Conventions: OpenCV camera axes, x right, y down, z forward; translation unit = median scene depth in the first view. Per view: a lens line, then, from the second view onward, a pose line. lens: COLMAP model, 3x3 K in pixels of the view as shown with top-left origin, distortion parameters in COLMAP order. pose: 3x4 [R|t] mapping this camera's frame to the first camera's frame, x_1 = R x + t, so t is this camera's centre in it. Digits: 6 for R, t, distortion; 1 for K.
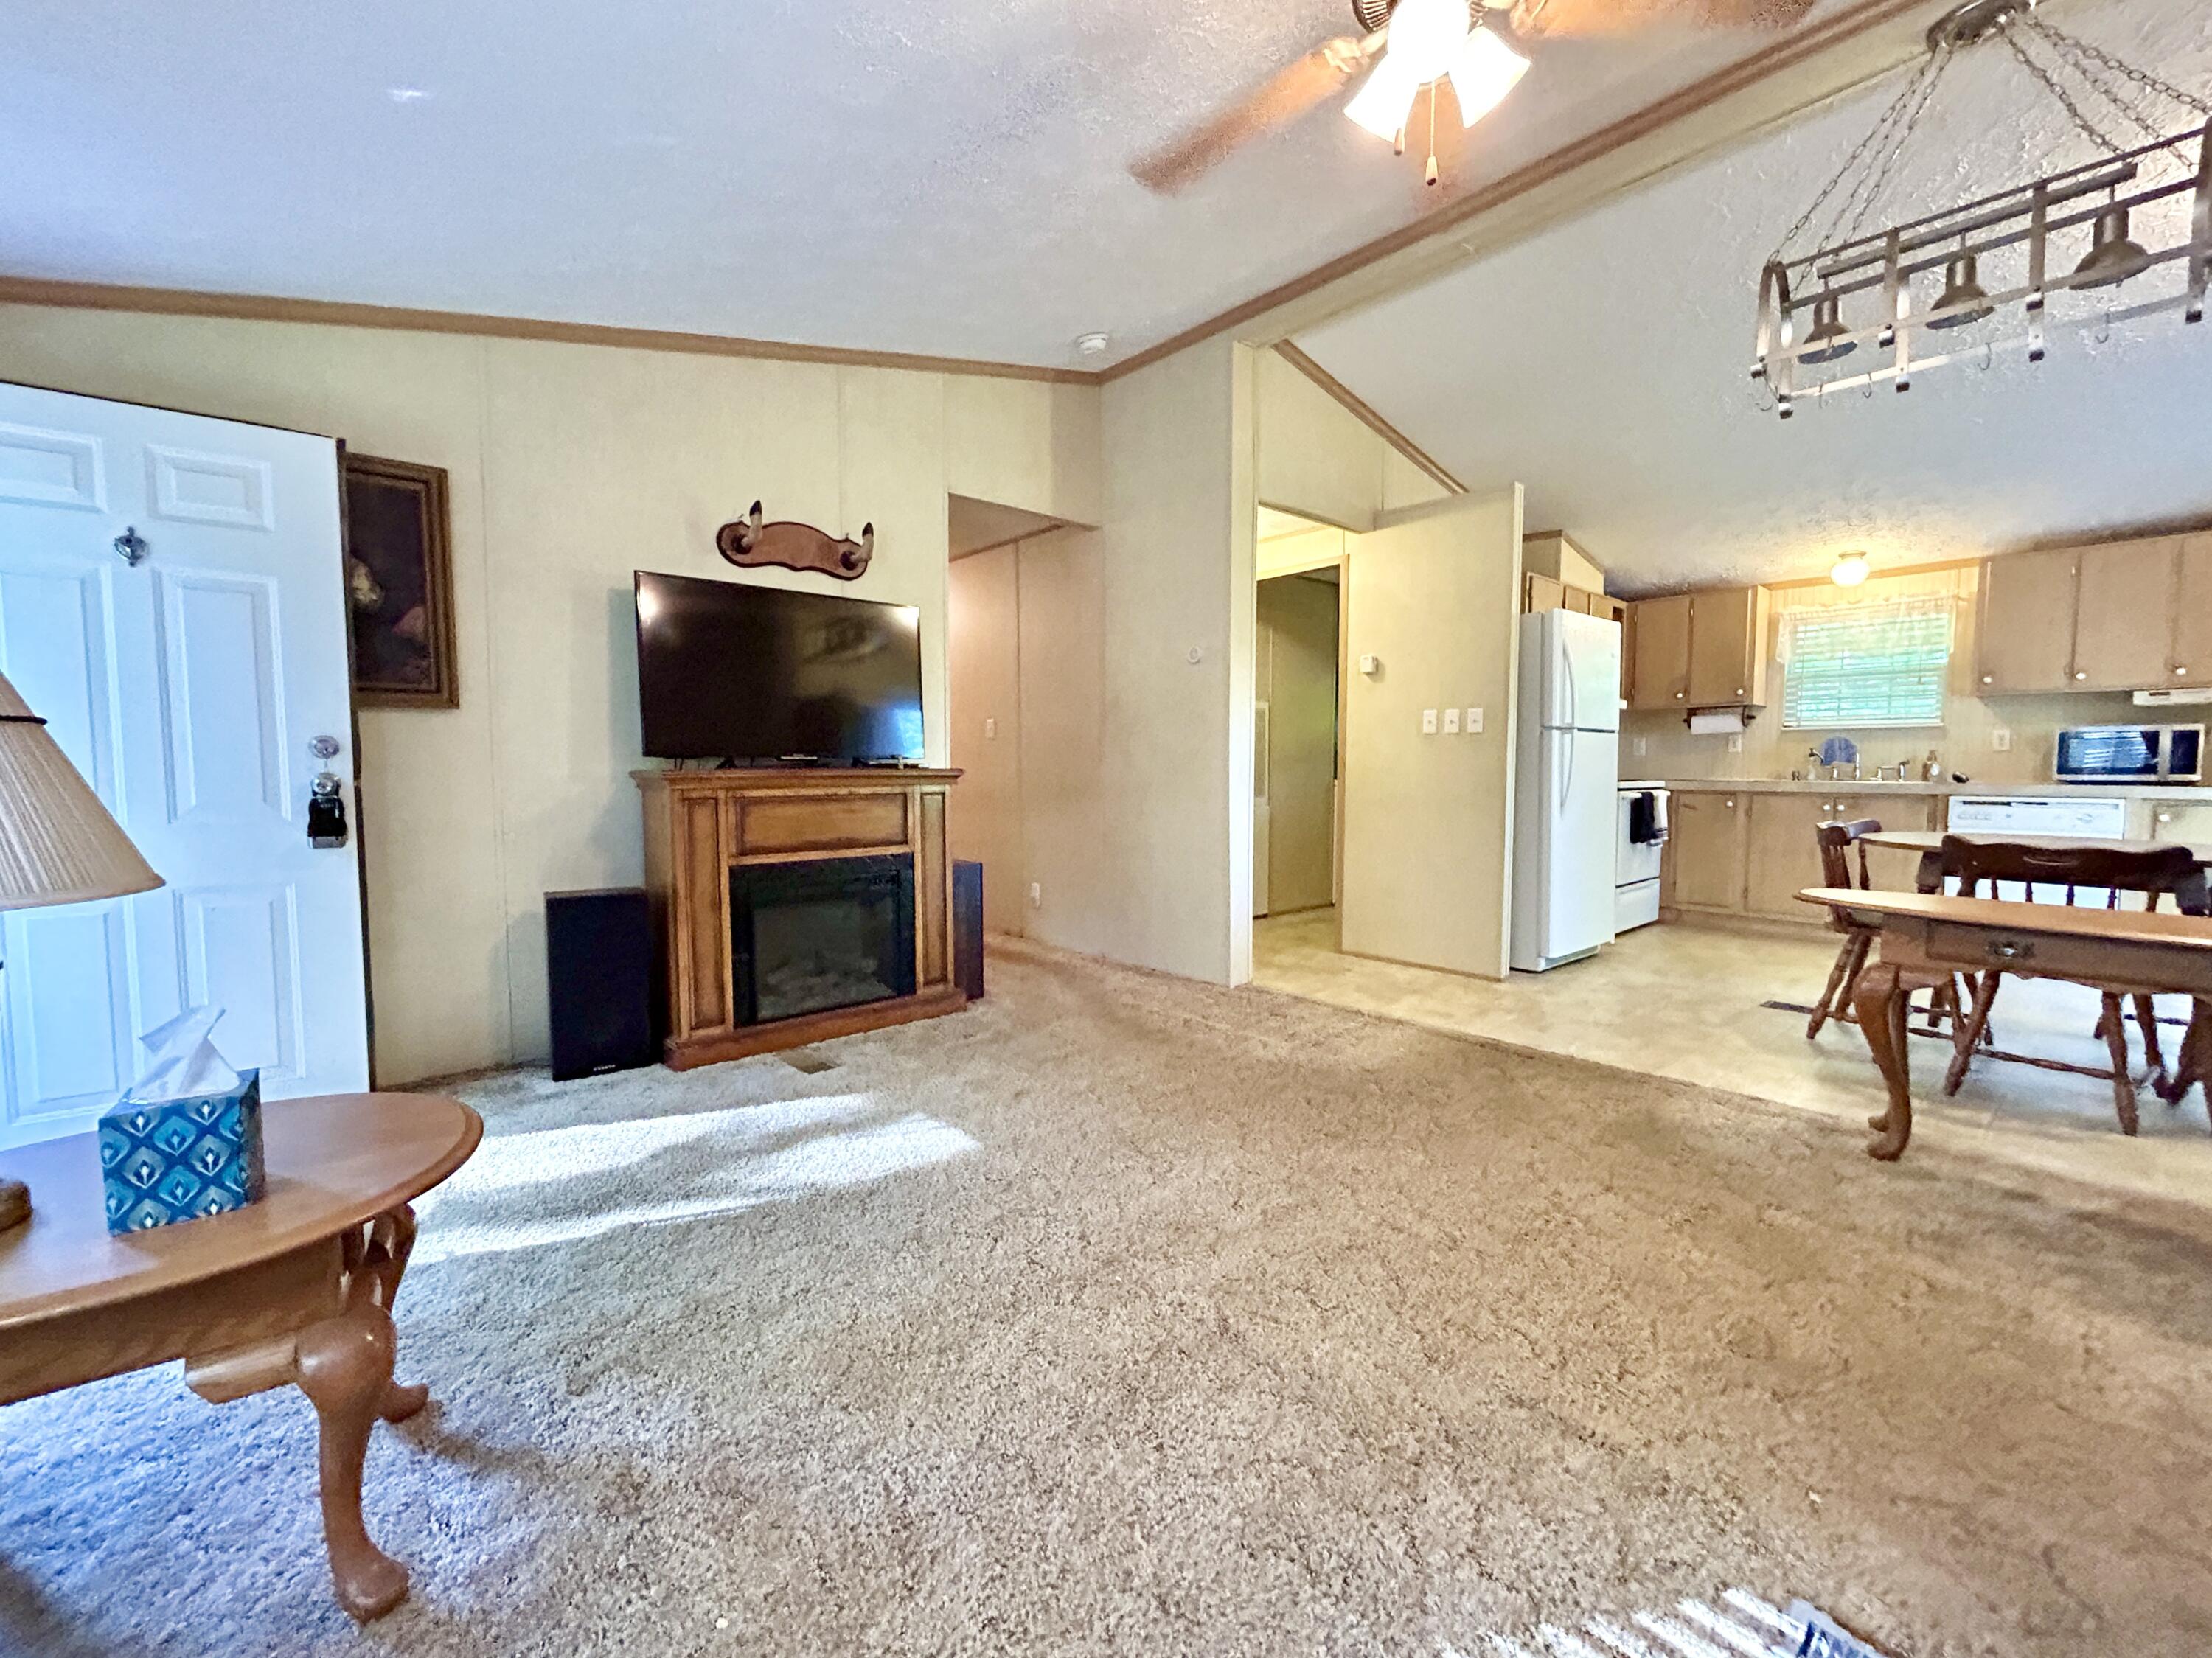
lens RADIAL K [[909.9, 0, 1106.0], [0, 909.9, 829.0], [0, 0, 1]] dist [0.026742, 0.000056]
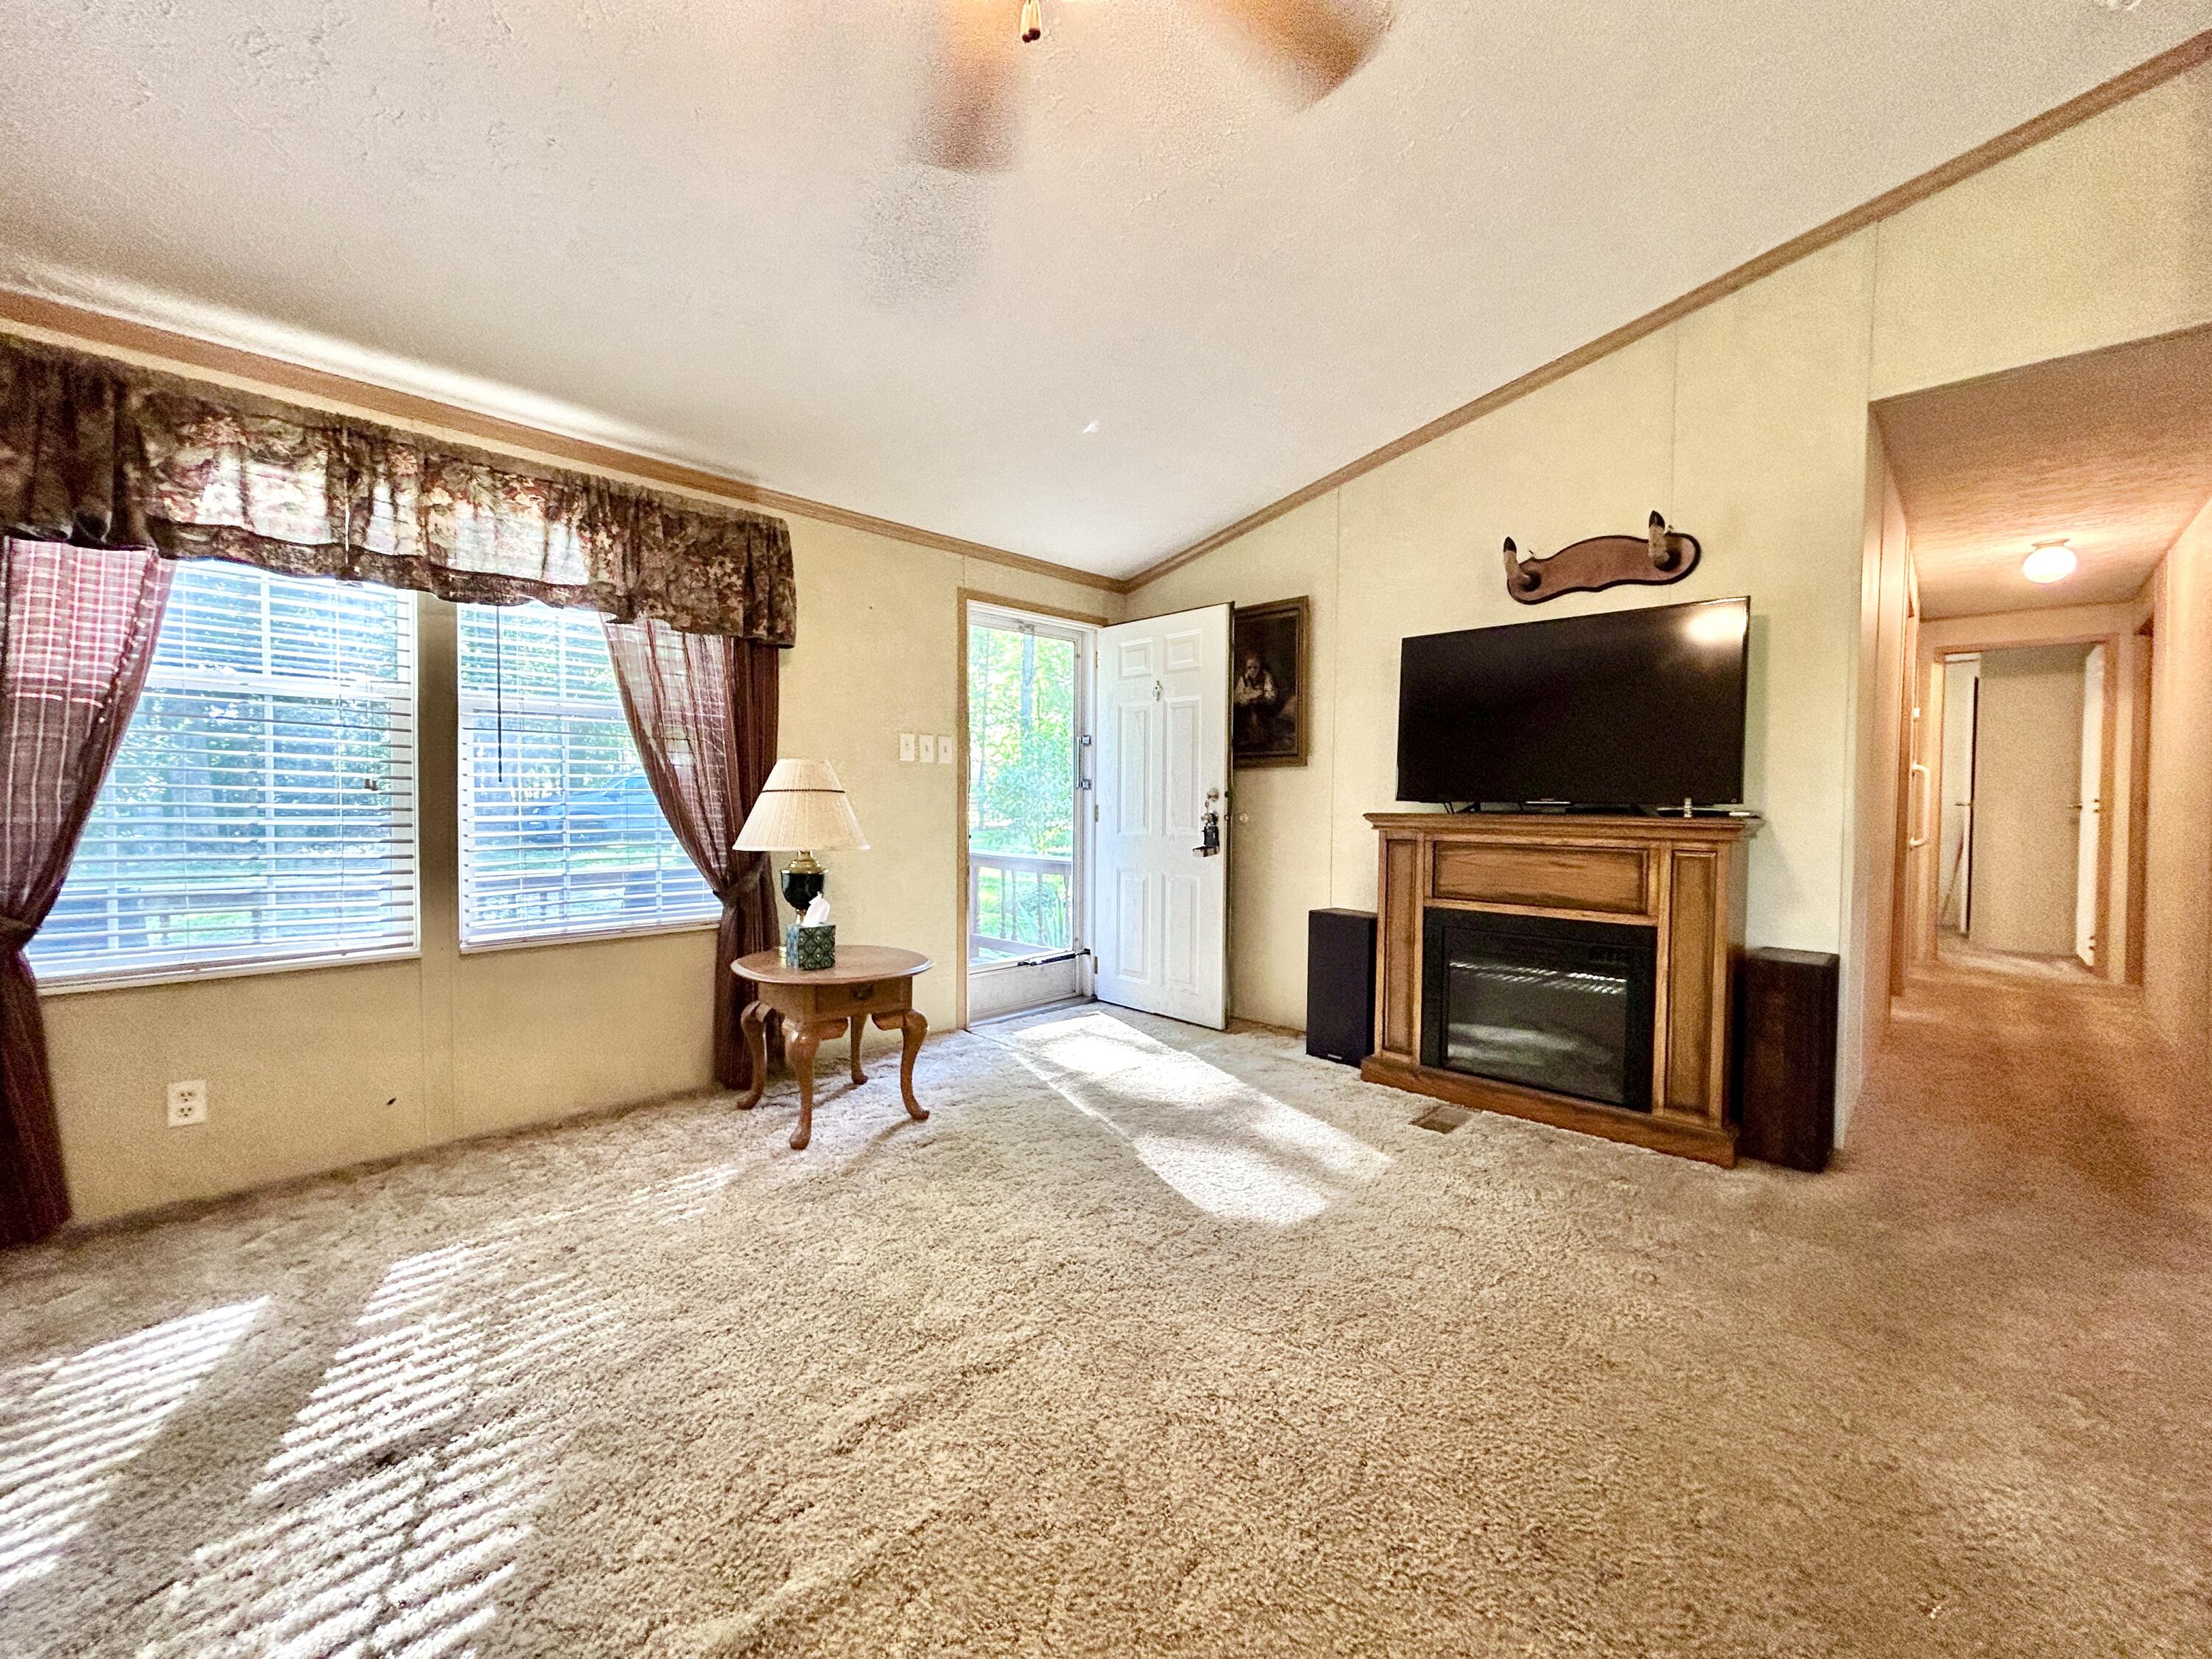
lens RADIAL K [[910.0, 0, 1106.0], [0, 910.0, 829.5], [0, 0, 1]] dist [0.026742, 0.000056]
pose [[0.102366, 0.039391, -0.993967, 0.582389], [-0.077201, 0.996517, 0.031542, -0.051549], [0.991747, 0.073506, 0.105051, 0.526572]]
